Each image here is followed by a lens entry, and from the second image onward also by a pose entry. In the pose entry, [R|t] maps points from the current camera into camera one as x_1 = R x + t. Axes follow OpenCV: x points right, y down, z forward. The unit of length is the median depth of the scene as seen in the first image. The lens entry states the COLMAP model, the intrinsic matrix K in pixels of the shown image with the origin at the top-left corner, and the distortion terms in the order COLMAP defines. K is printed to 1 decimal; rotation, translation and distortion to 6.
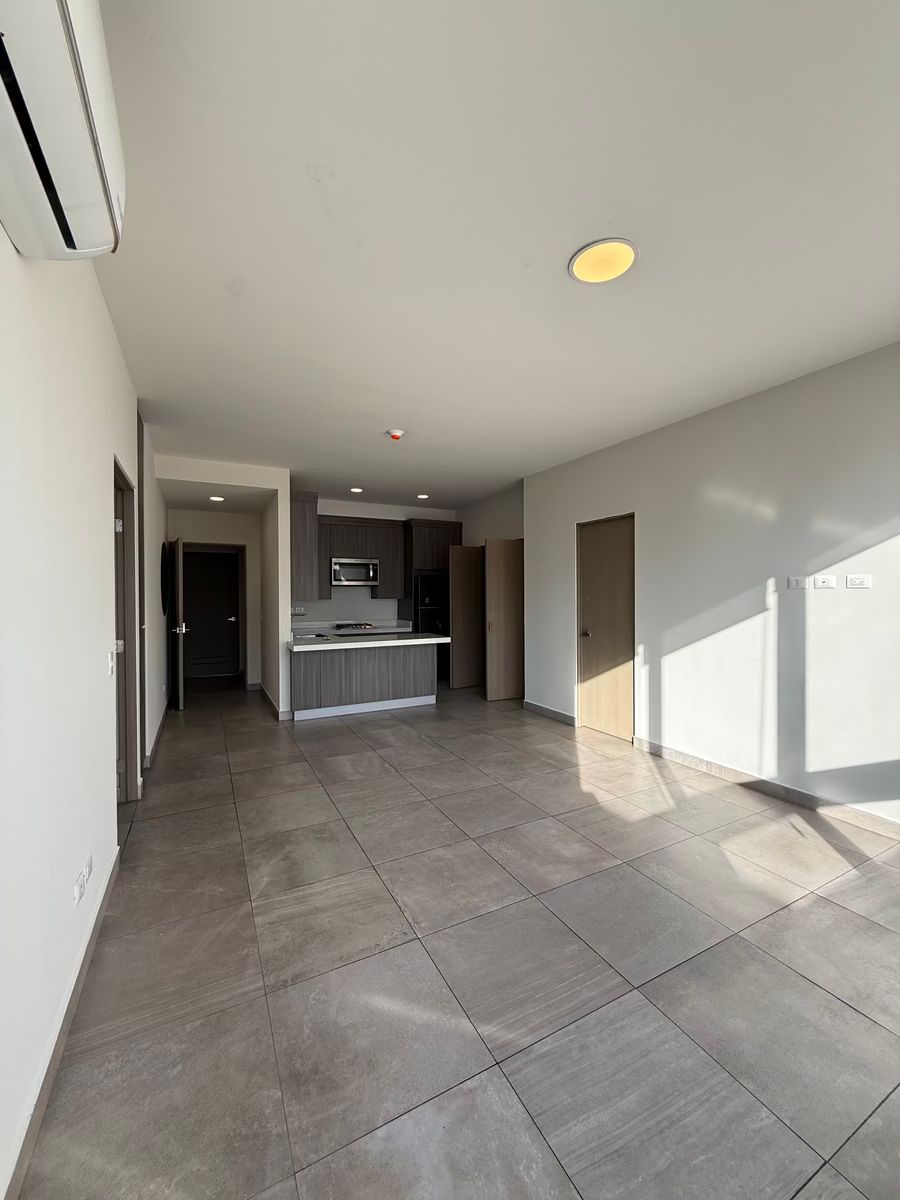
lens RADIAL K [[477.6, 0, 452.4], [0, 477.6, 605.8], [0, 0, 1]] dist [0.000480, 0.000523]
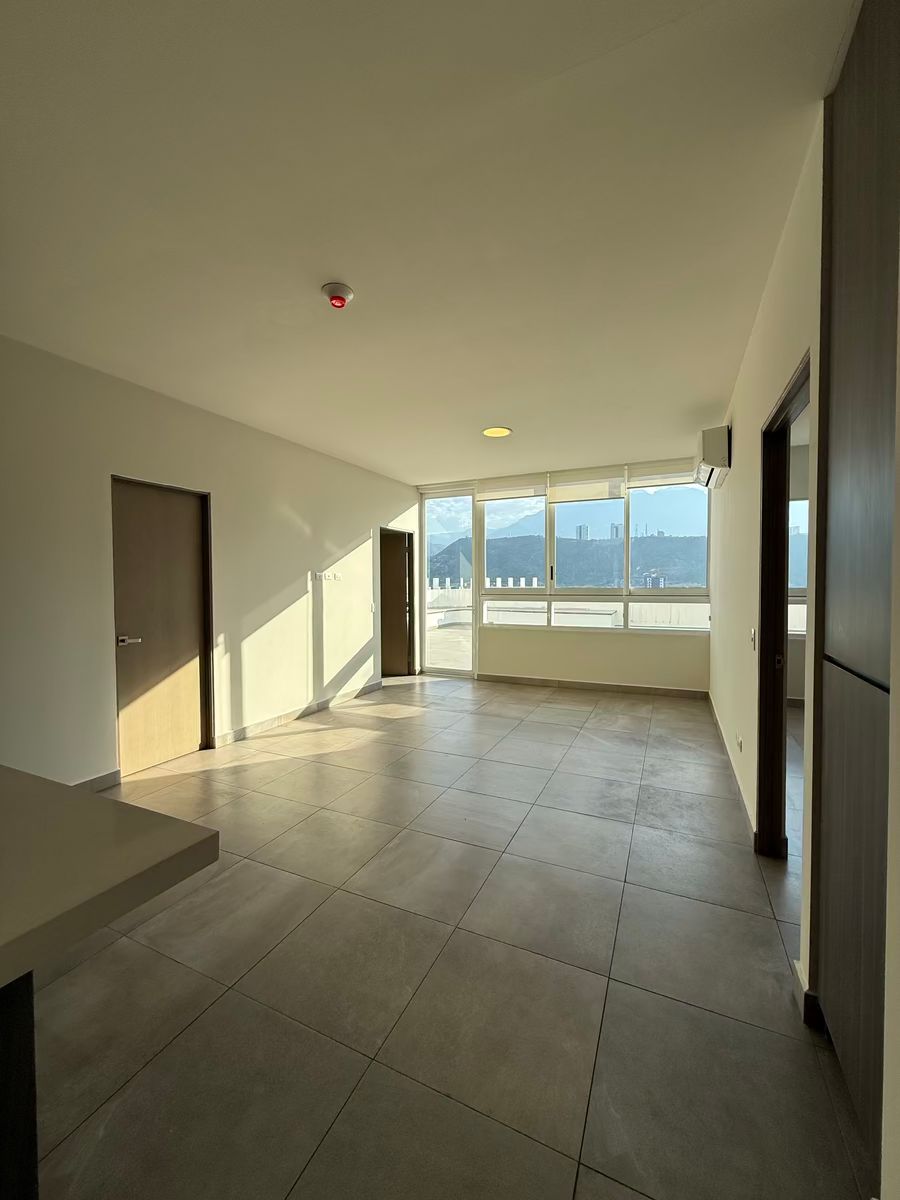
lens RADIAL K [[477.6, 0, 456.2], [0, 477.6, 587.8], [0, 0, 1]] dist [0.000480, 0.000523]
pose [[-0.618882, 0.006244, 0.785459, -0.822080], [0.031125, 0.999378, 0.016579, -0.017157], [-0.784867, 0.034708, -0.618691, 1.564832]]
